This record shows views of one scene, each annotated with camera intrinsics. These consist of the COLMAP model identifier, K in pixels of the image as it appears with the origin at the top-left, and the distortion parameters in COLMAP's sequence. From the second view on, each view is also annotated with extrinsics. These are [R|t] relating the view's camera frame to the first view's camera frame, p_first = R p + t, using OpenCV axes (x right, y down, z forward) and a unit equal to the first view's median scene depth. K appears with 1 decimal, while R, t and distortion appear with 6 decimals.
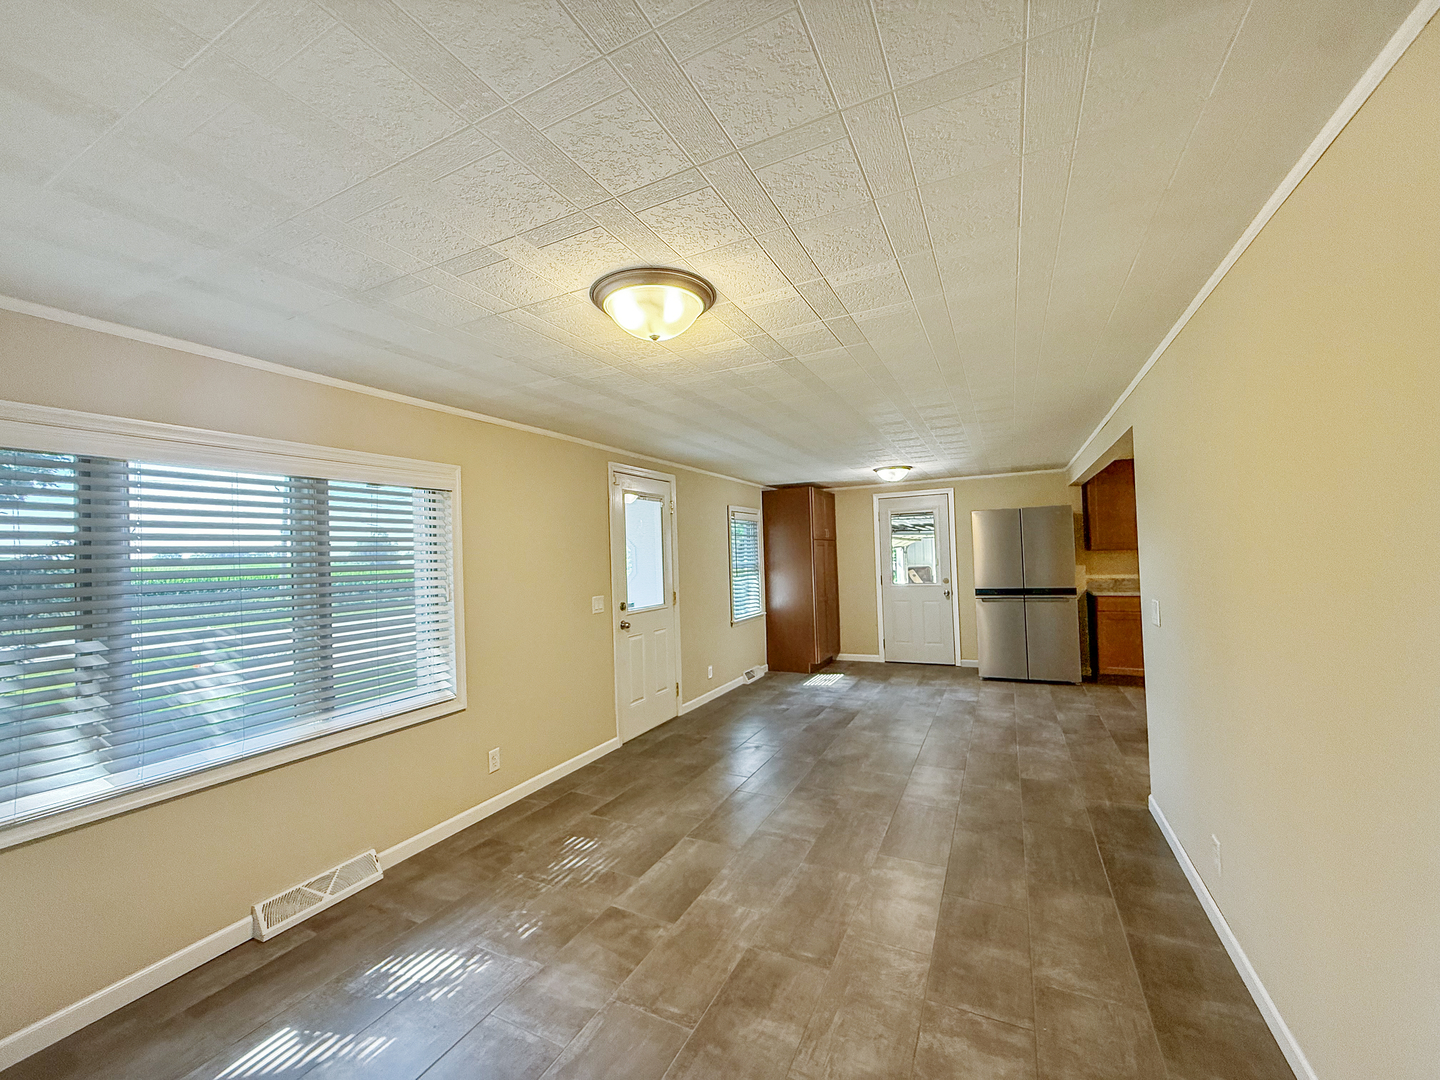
lens RADIAL K [[592.8, 0, 725.2], [0, 592.8, 548.1], [0, 0, 1]] dist [0.000562, -0.000463]
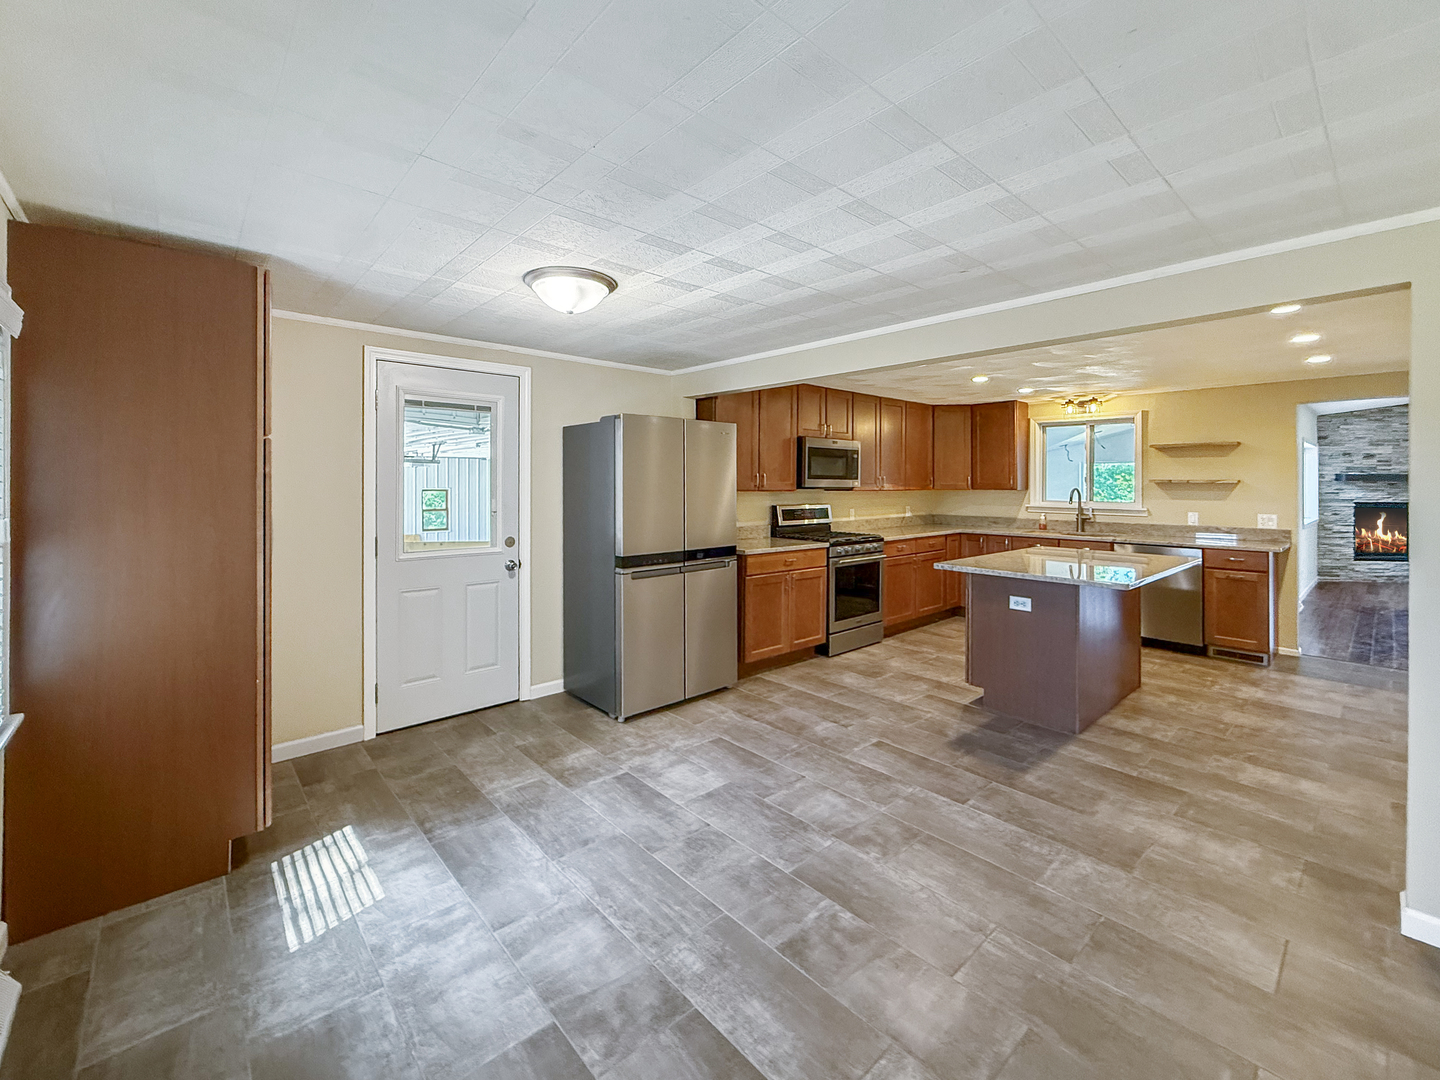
lens RADIAL K [[592.8, 0, 722.0], [0, 592.8, 483.5], [0, 0, 1]] dist [0.000562, -0.000463]
pose [[0.353864, 0.036654, 0.934578, -0.074012], [-0.044480, 0.998761, -0.022330, 0.009466], [-0.934239, -0.033668, 0.355056, 0.845280]]
